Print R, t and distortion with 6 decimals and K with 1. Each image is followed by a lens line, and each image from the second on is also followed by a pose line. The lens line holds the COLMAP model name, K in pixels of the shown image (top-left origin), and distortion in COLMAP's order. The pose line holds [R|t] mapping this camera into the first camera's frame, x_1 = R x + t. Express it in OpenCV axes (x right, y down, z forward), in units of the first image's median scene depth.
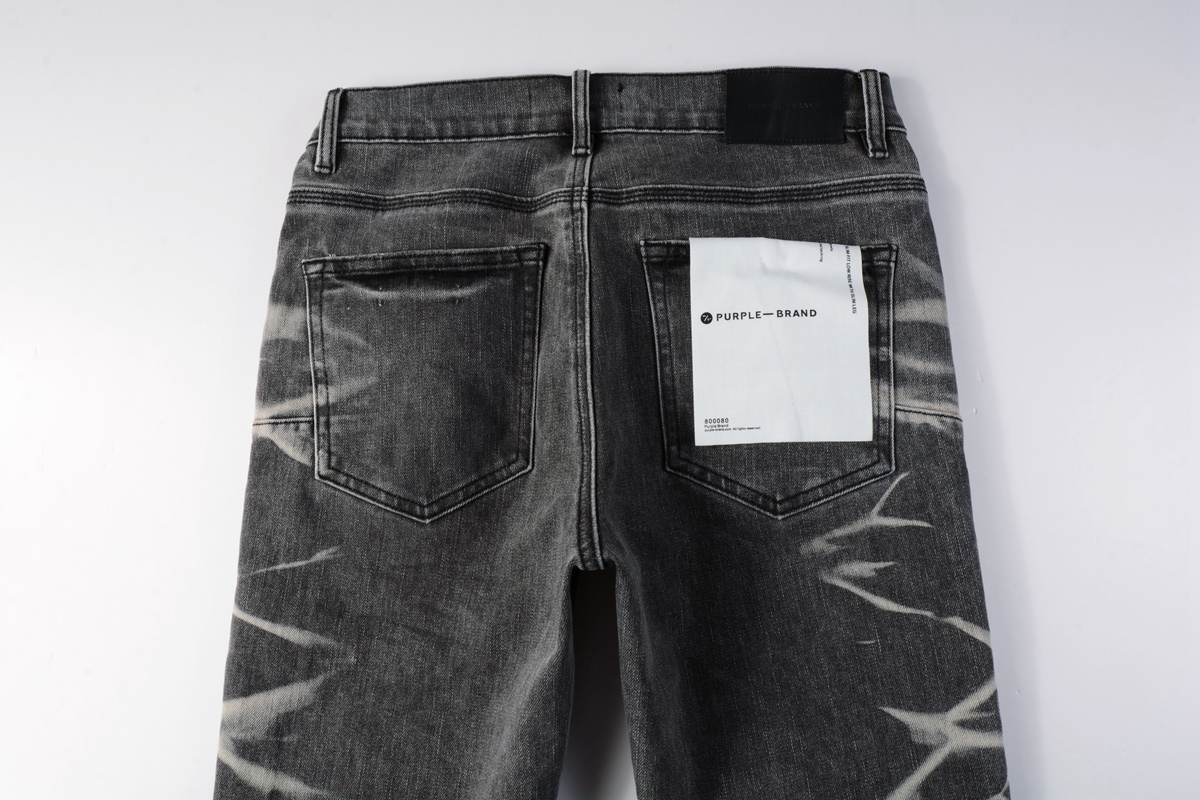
lens RADIAL K [[902.7, 0, 605.9], [0, 902.7, 399.9], [0, 0, 1]] dist [-0.022099, 0.001174]
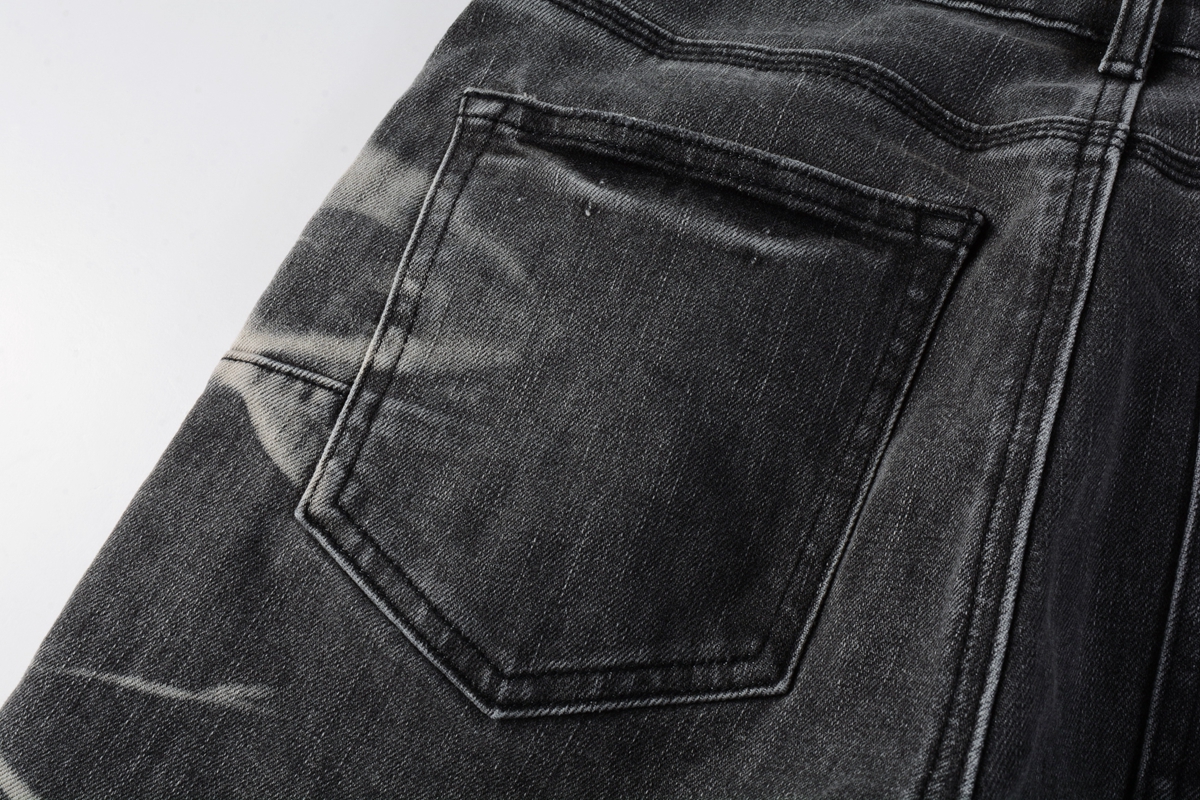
lens RADIAL K [[1243.3, 0, 600.1], [0, 1243.3, 398.1], [0, 0, 1]] dist [0.007367, 0.000000]
pose [[0.921795, 0.343175, -0.180347, -0.101334], [-0.375959, 0.904827, -0.199857, 0.098096], [0.094597, 0.252030, 0.963085, 0.426837]]
